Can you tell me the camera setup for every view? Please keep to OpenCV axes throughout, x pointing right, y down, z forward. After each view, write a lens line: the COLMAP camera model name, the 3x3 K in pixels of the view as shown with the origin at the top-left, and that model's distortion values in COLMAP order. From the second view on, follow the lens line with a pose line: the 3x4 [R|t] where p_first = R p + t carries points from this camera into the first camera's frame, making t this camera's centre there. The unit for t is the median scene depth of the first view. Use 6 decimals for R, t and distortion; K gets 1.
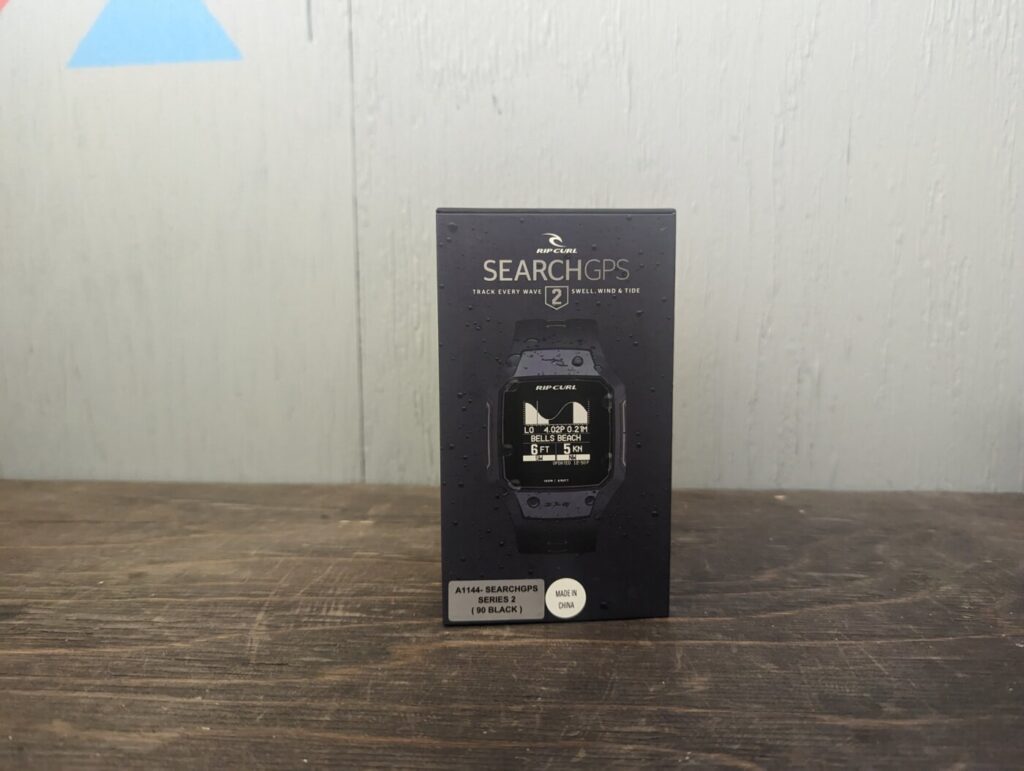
lens RADIAL K [[734.1, 0, 521.8], [0, 734.1, 388.7], [0, 0, 1]] dist [0.000417, -0.009902]
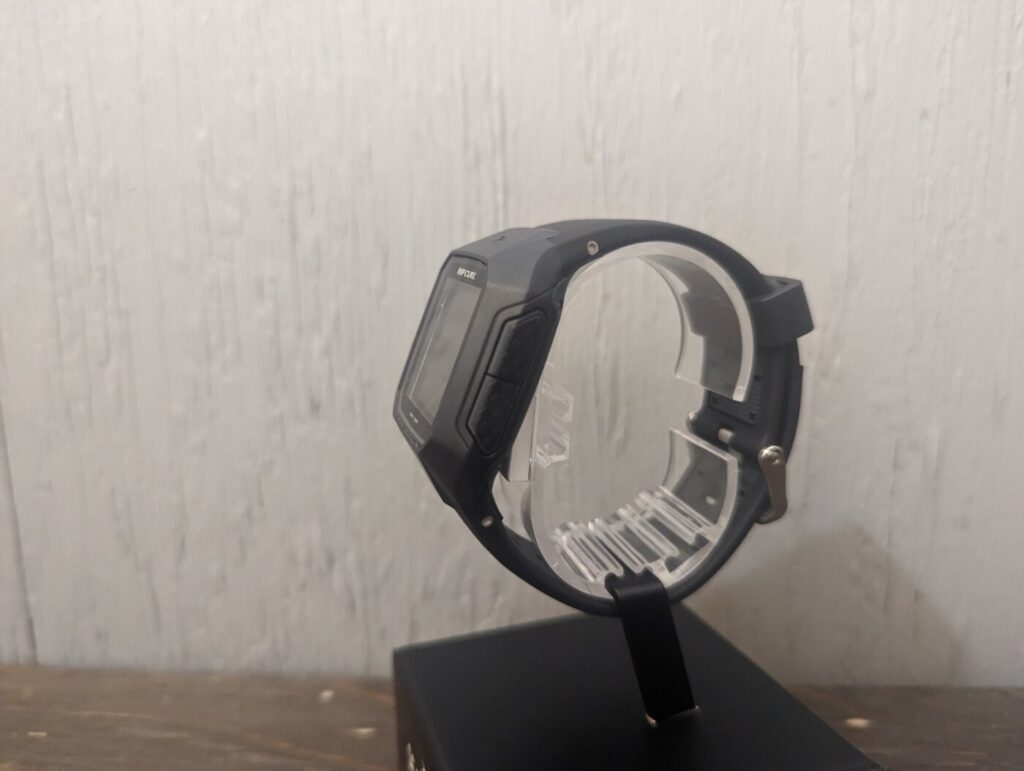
lens RADIAL K [[712.5, 0, 512.0], [0, 712.5, 385.5], [0, 0, 1]] dist [-0.032084, -0.000629]
pose [[0.999878, -0.012076, 0.009899, 0.202862], [0.011705, 0.999259, 0.036654, -0.136910], [-0.010334, -0.036534, 0.999279, 0.895937]]
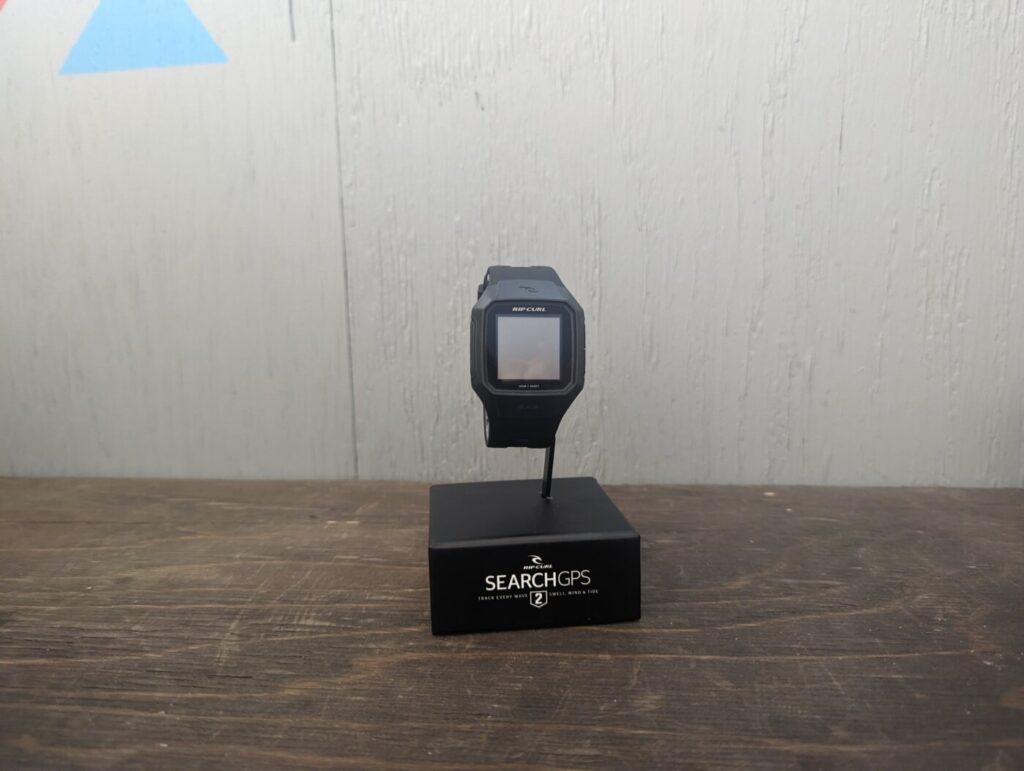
lens RADIAL K [[730.9, 0, 512.0], [0, 730.9, 386.8], [0, 0, 1]] dist [0.003256, -0.010382]
pose [[0.998856, -0.010500, -0.046653, 0.083271], [0.012000, 0.999416, 0.031999, -0.050989], [0.046290, -0.032523, 0.998398, 0.005756]]
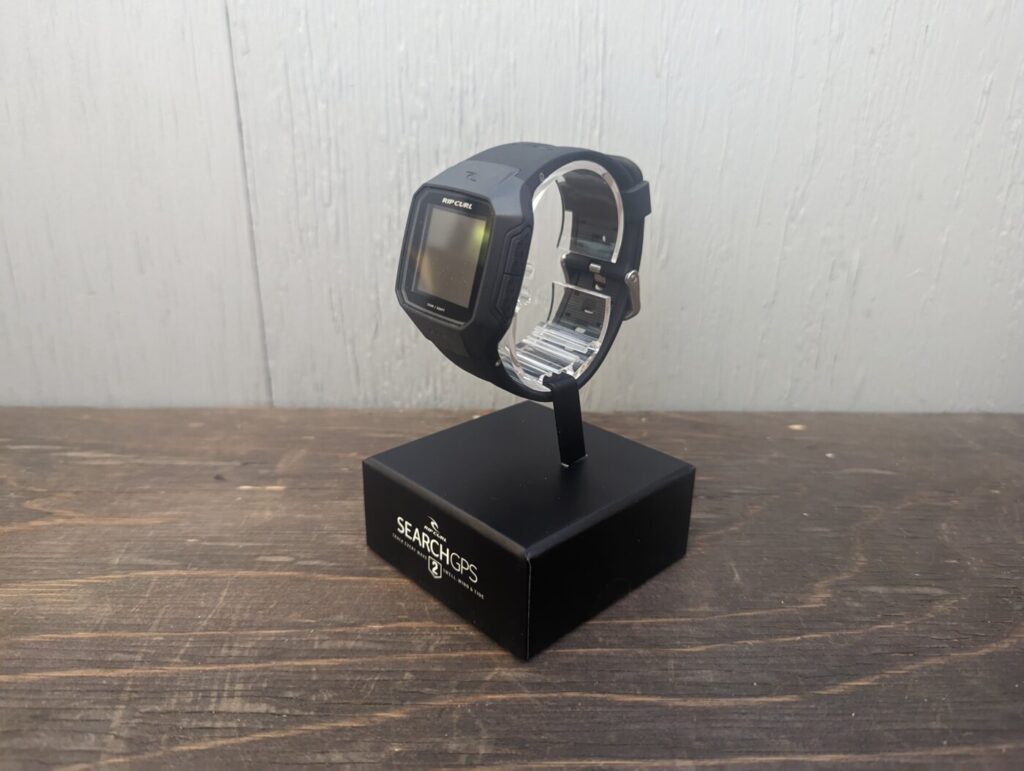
lens RADIAL K [[748.5, 0, 501.2], [0, 748.5, 390.1], [0, 0, 1]] dist [-0.004961, -0.012139]
pose [[0.997550, -0.014958, 0.068342, -0.043448], [-0.002991, 0.966865, 0.255269, -0.159071], [-0.069895, -0.254848, 0.964452, 0.380100]]
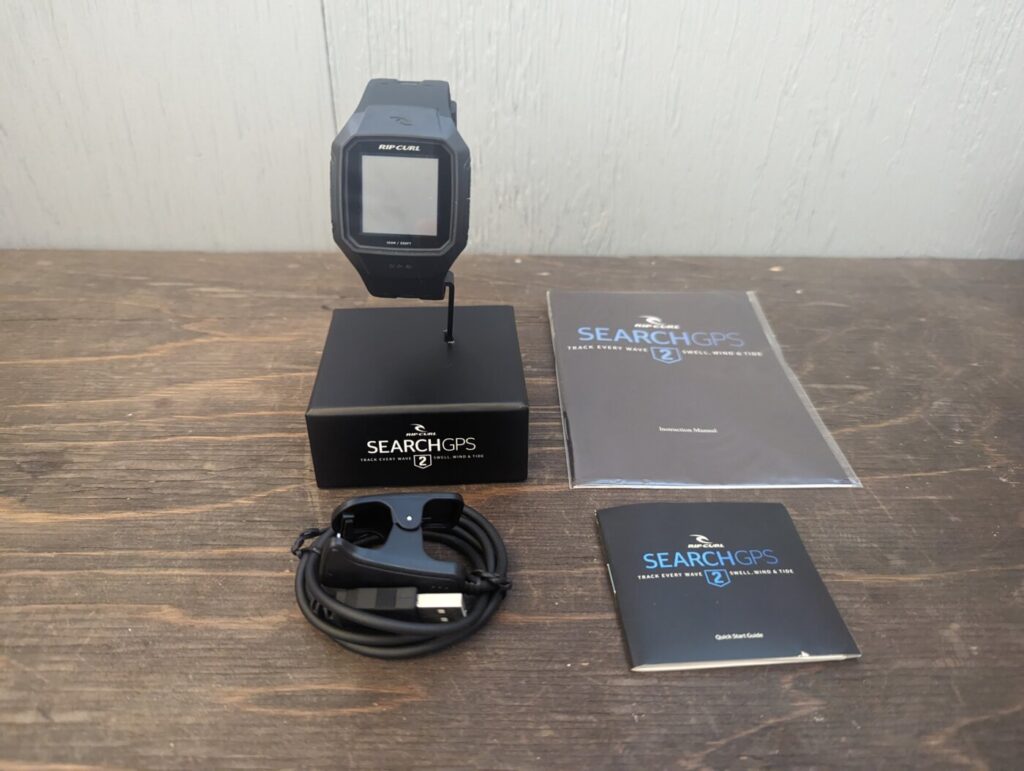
lens RADIAL K [[730.6, 0, 504.9], [0, 730.6, 382.6], [0, 0, 1]] dist [0.015486, -0.031904]
pose [[0.997389, -0.026610, 0.067137, -0.141930], [-0.006174, 0.894816, 0.446392, -0.250932], [-0.071954, -0.445641, 0.892315, 0.098867]]
